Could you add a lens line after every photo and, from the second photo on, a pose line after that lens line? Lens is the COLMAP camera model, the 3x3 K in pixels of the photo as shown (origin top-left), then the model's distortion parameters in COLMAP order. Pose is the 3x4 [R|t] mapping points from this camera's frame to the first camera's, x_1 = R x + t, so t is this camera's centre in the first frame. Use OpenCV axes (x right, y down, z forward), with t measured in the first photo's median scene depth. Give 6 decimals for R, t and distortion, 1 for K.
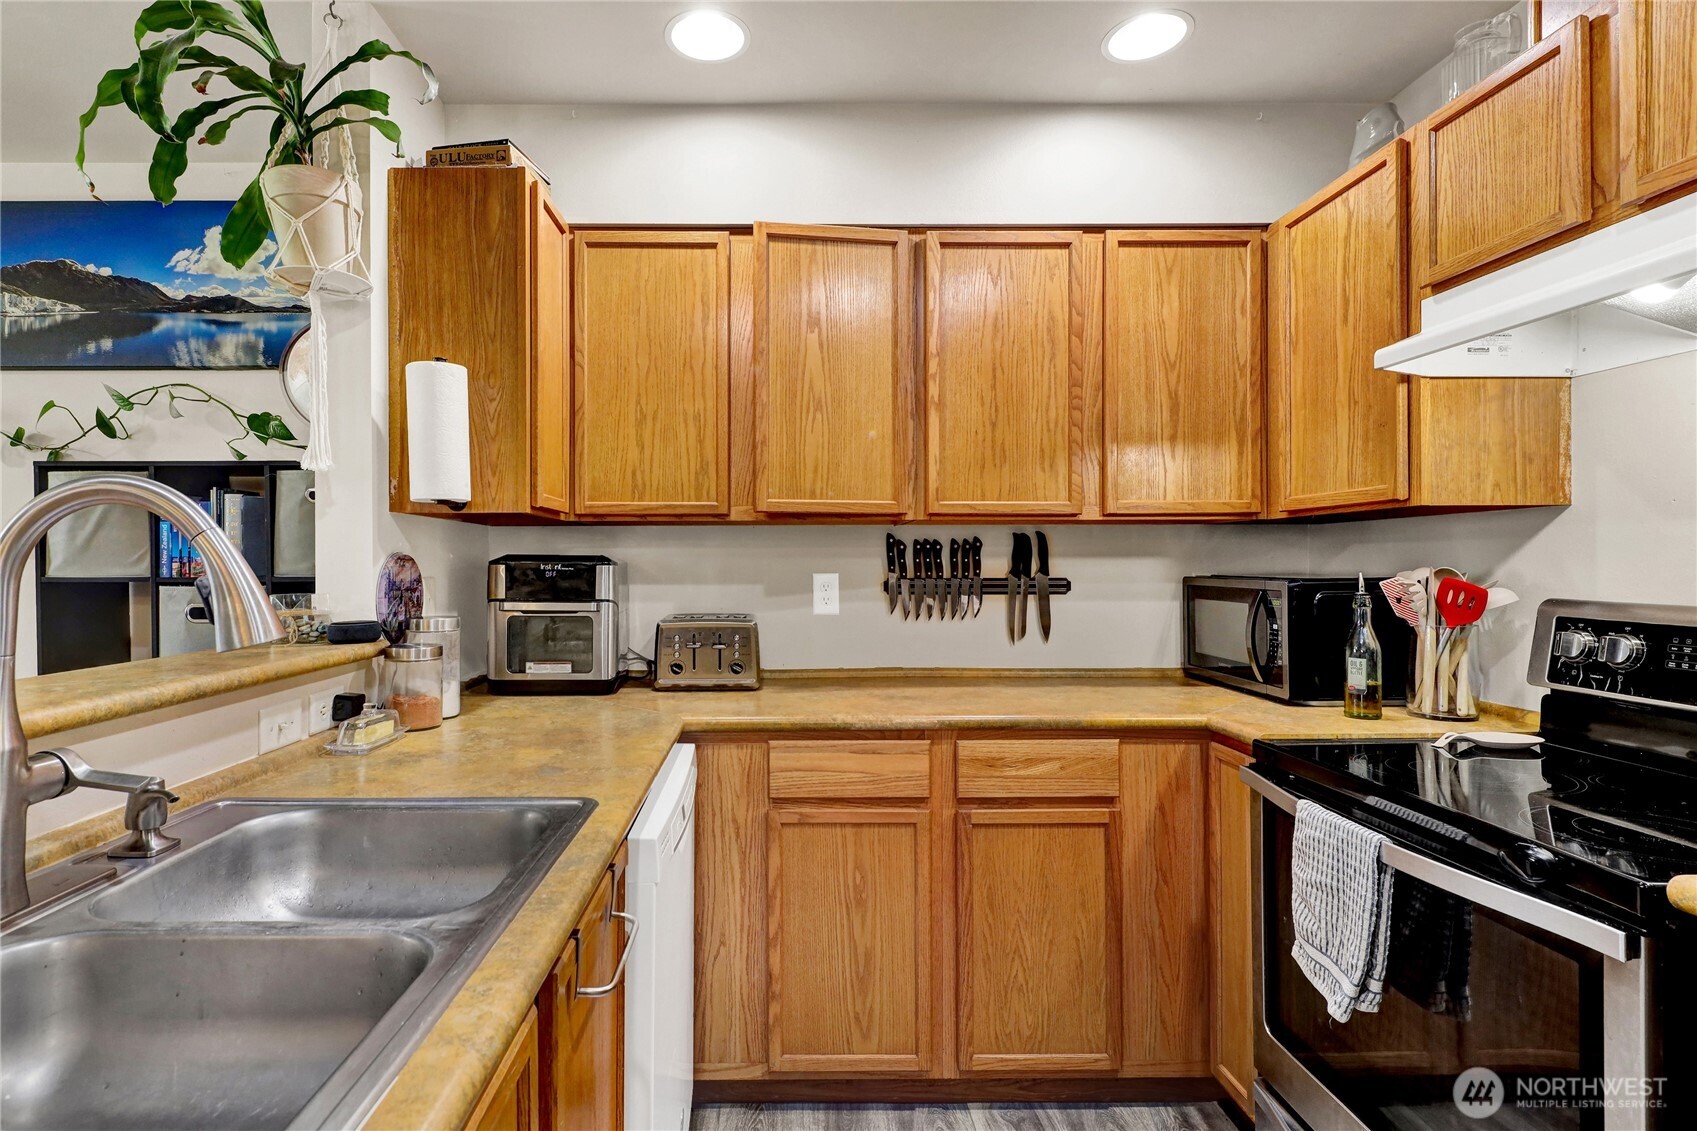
lens RADIAL K [[842.9, 0, 768.3], [0, 842.9, 560.6], [0, 0, 1]] dist [0.012061, -0.002509]
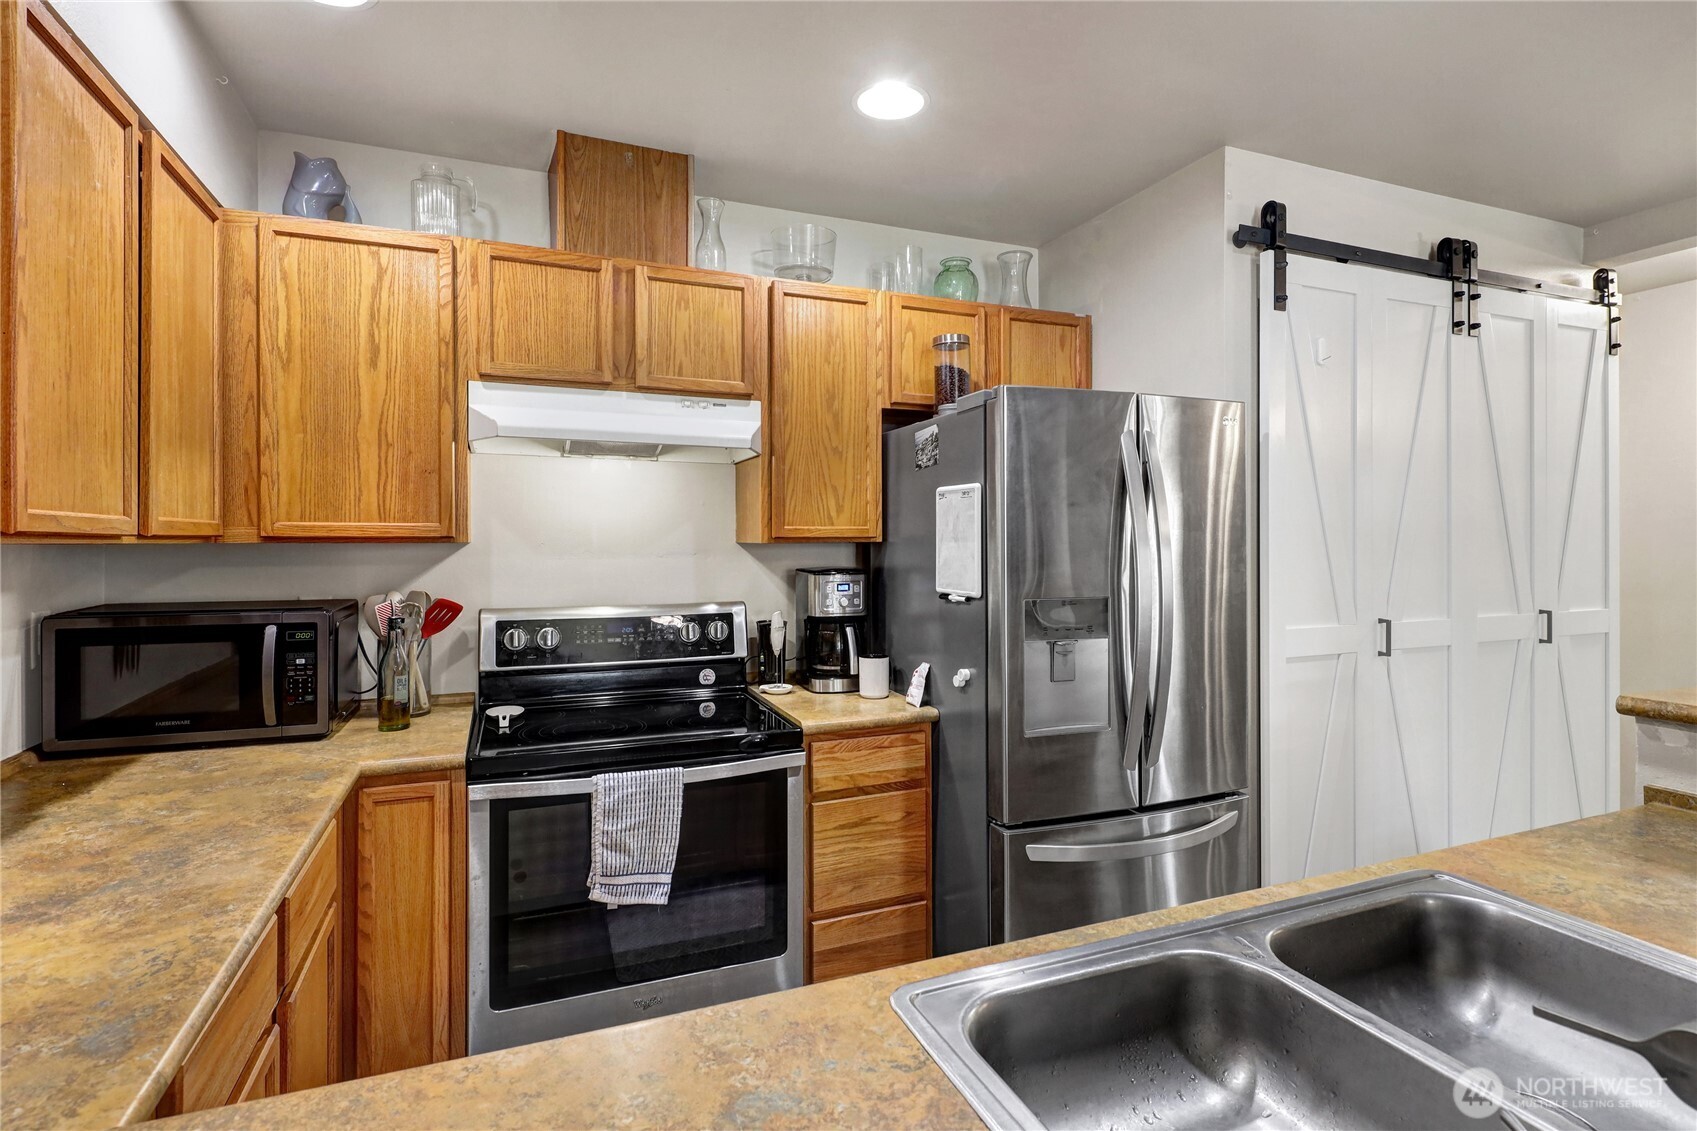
lens RADIAL K [[842.9, 0, 843.4], [0, 842.9, 543.8], [0, 0, 1]] dist [0.012061, -0.002509]
pose [[-0.380468, 0.003009, 0.924789, -0.471087], [-0.001115, 0.999992, -0.003713, -0.046052], [-0.924793, -0.002444, -0.380462, 0.749108]]
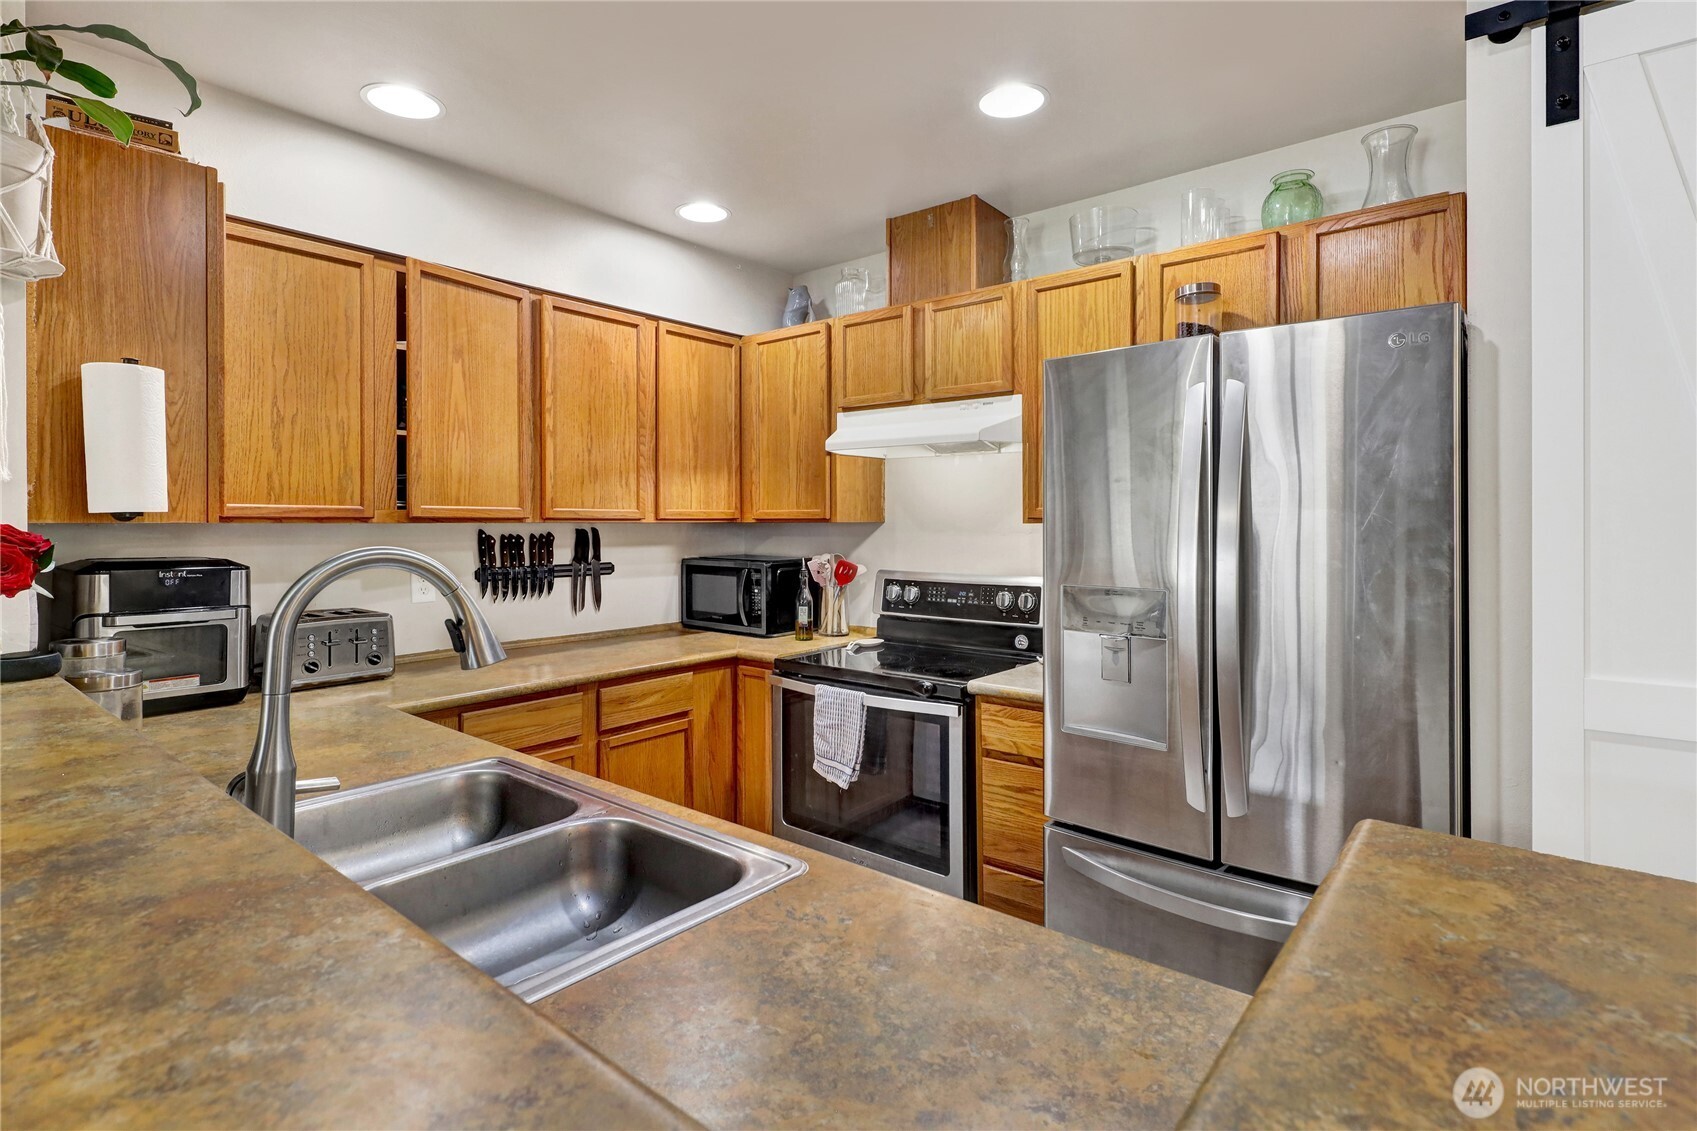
lens RADIAL K [[842.9, 0, 850.0], [0, 842.9, 522.2], [0, 0, 1]] dist [0.012061, -0.002509]
pose [[0.639516, 0.000365, 0.768778, -0.499970], [-0.002888, 0.999994, 0.001927, -0.053968], [-0.768772, -0.003453, 0.639513, -0.164880]]
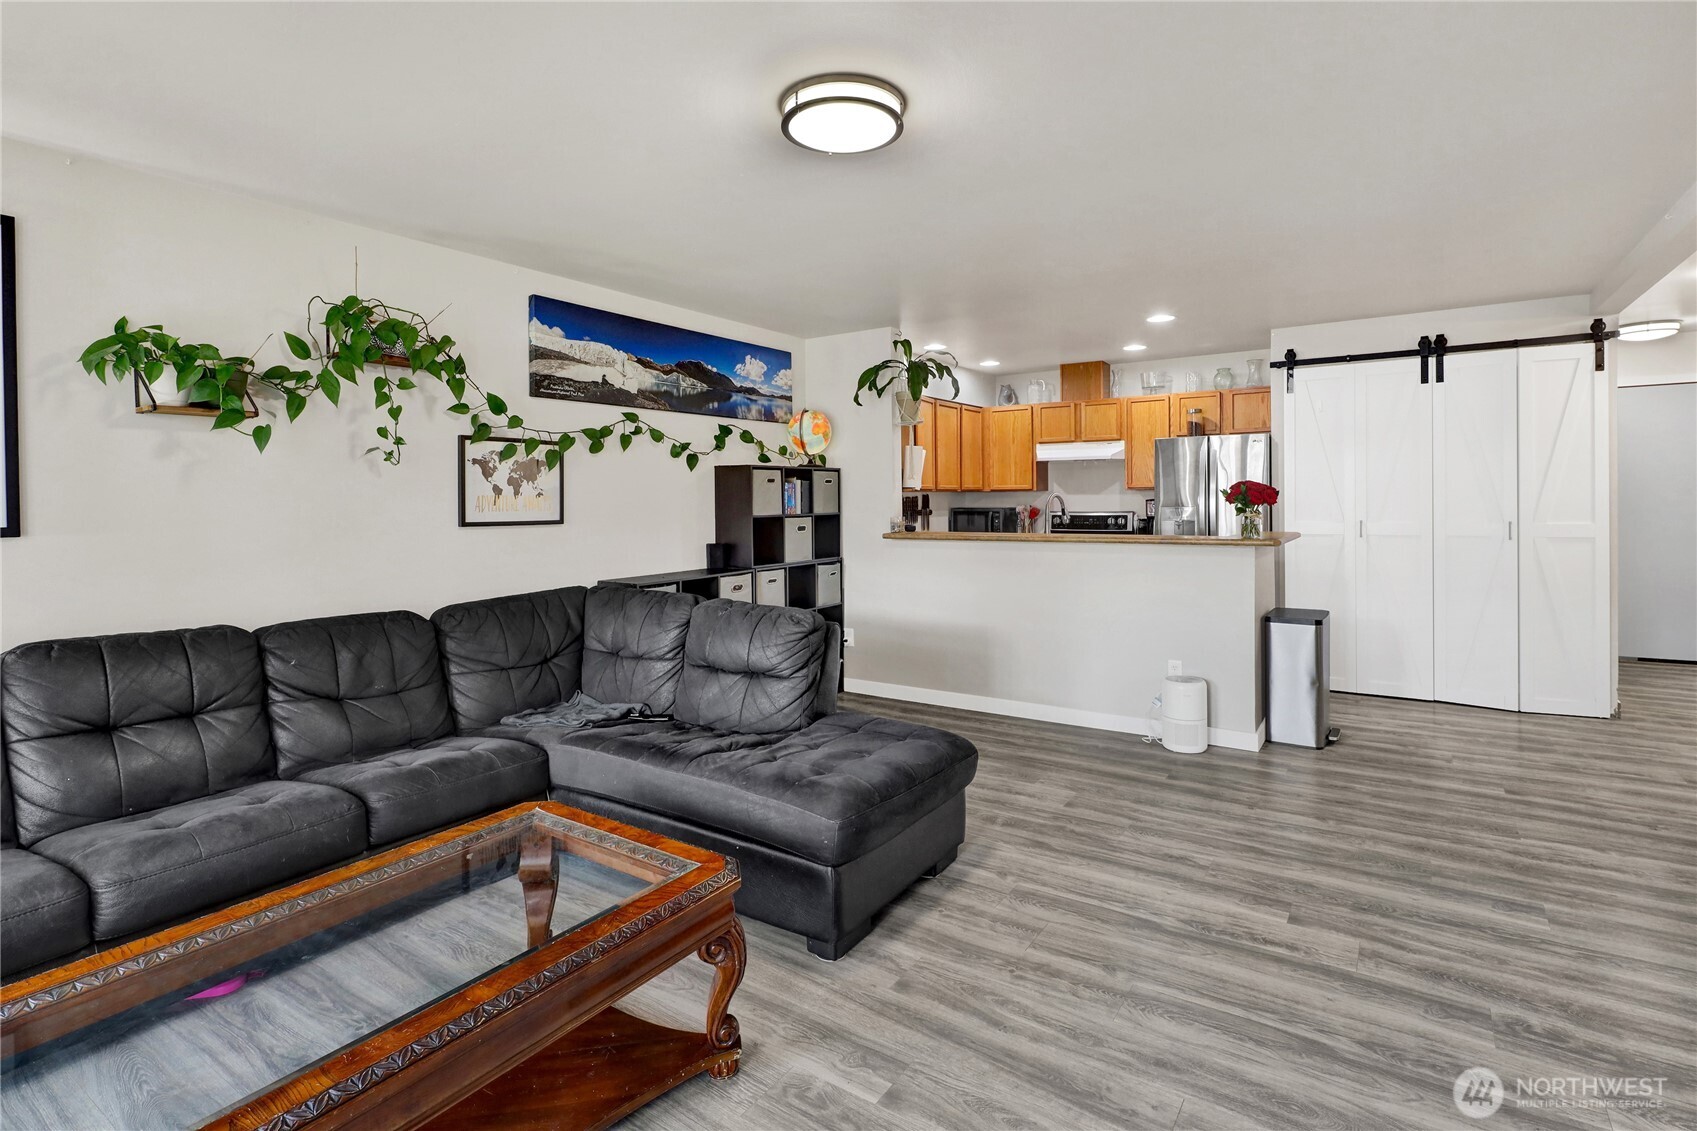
lens RADIAL K [[842.9, 0, 830.3], [0, 842.9, 528.4], [0, 0, 1]] dist [0.012061, -0.002509]
pose [[0.561506, -0.036965, 0.826646, -2.747035], [0.006207, 0.999162, 0.040463, -0.039795], [-0.827449, -0.017589, 0.561265, -0.468991]]
